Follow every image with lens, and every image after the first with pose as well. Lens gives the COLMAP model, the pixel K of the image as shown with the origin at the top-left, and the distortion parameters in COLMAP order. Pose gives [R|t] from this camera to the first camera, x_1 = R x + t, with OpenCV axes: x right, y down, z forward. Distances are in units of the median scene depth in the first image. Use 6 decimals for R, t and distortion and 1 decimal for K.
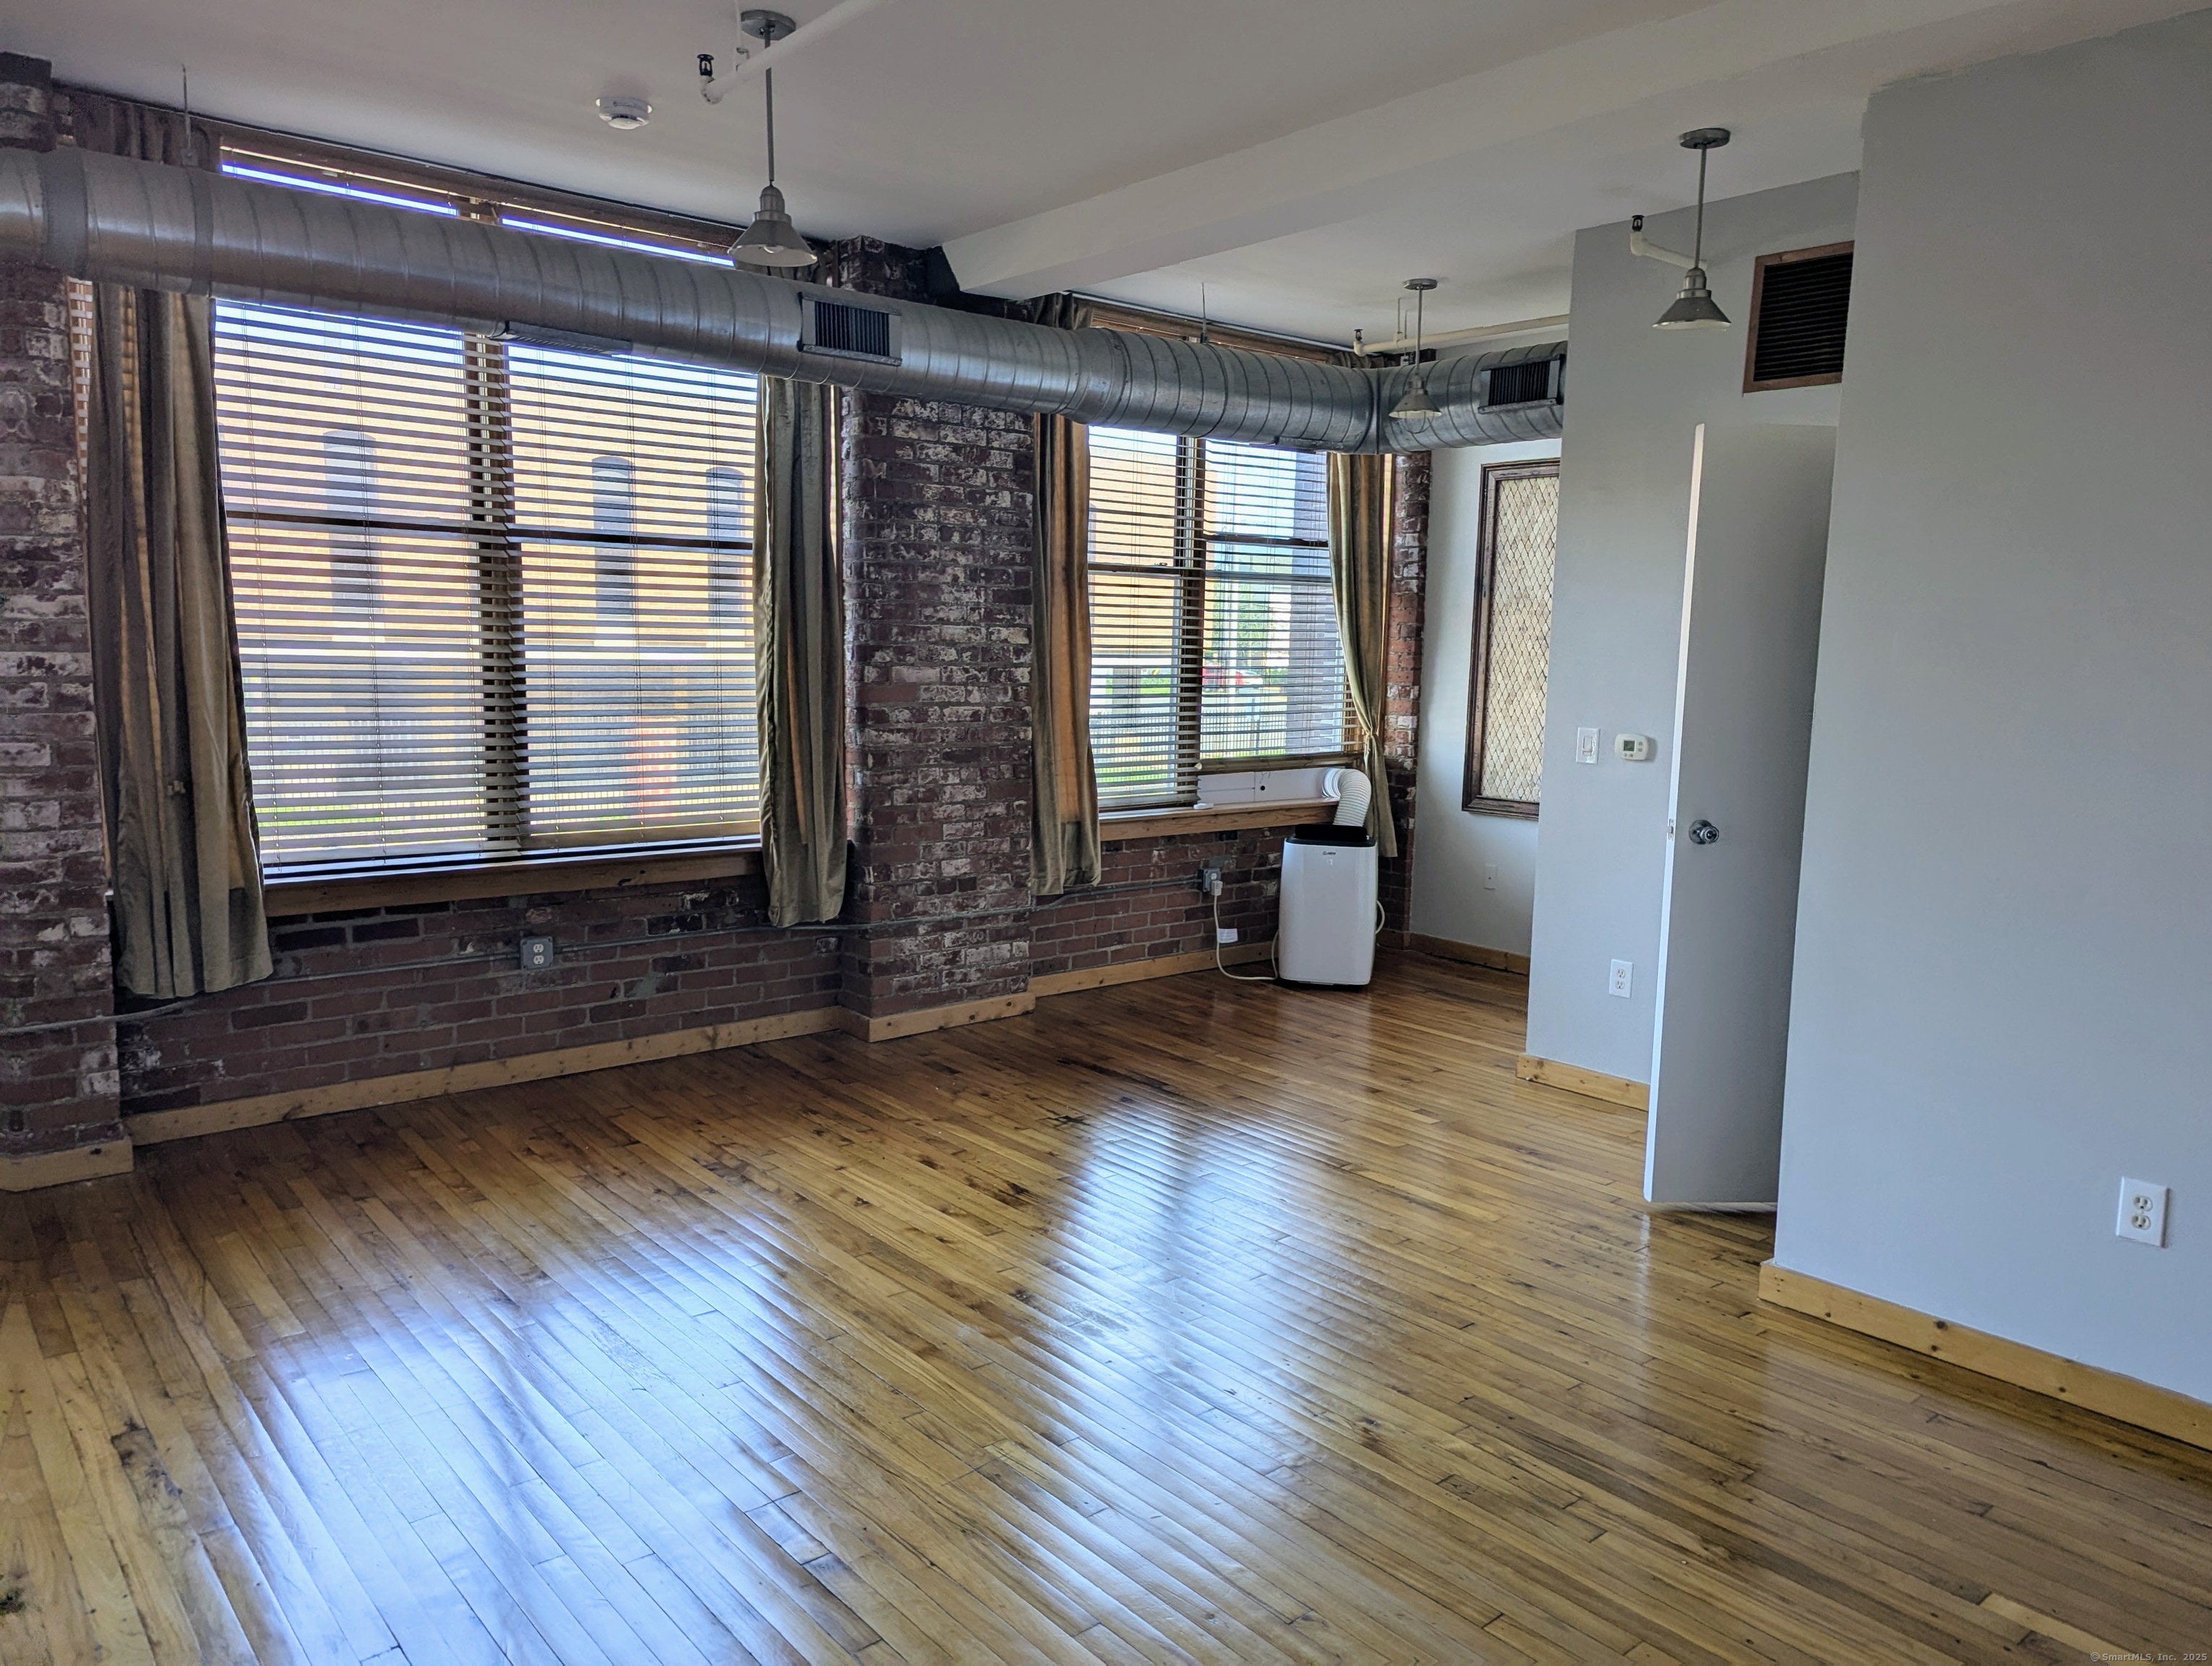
lens RADIAL K [[1573.5, 0, 1120.3], [0, 1573.5, 854.9], [0, 0, 1]] dist [0.056222, -0.051251]
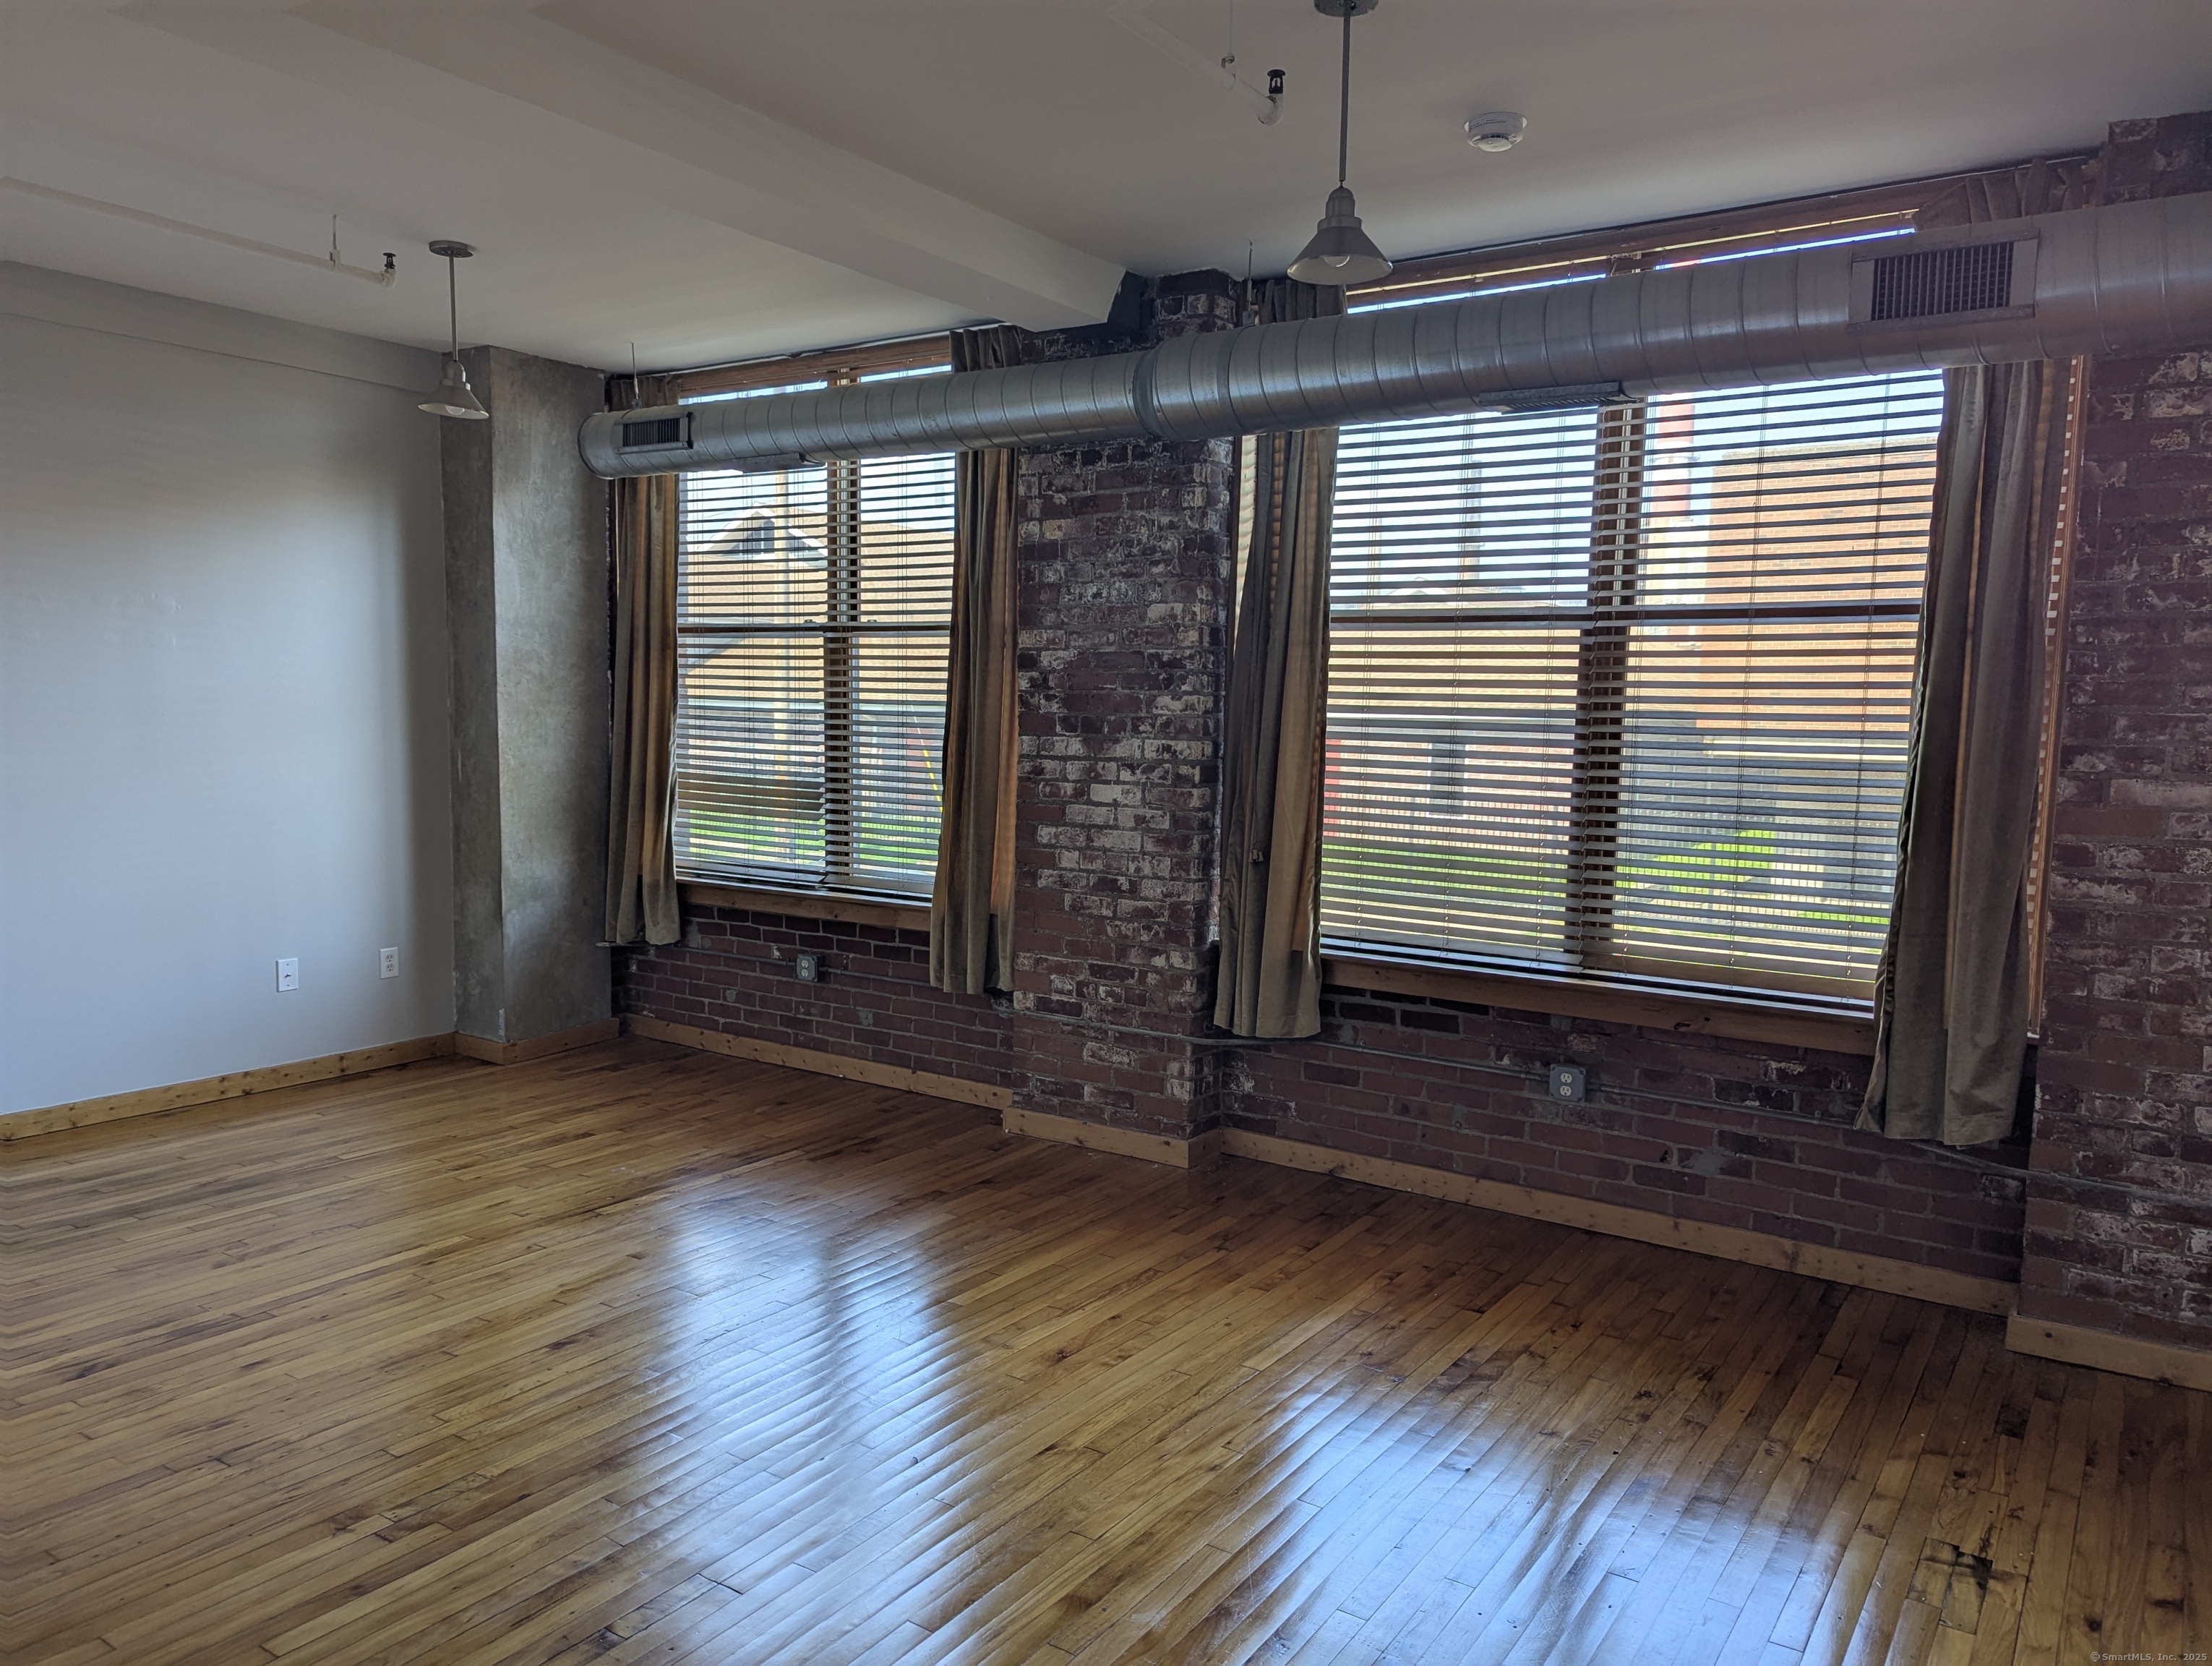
lens RADIAL K [[1573.5, 0, 1058.2], [0, 1573.5, 852.6], [0, 0, 1]] dist [0.056222, -0.051251]
pose [[0.248499, 0.079410, -0.965372, 0.420922], [-0.143749, 0.988621, 0.044320, -0.066064], [0.957906, 0.127758, 0.257087, 0.492667]]
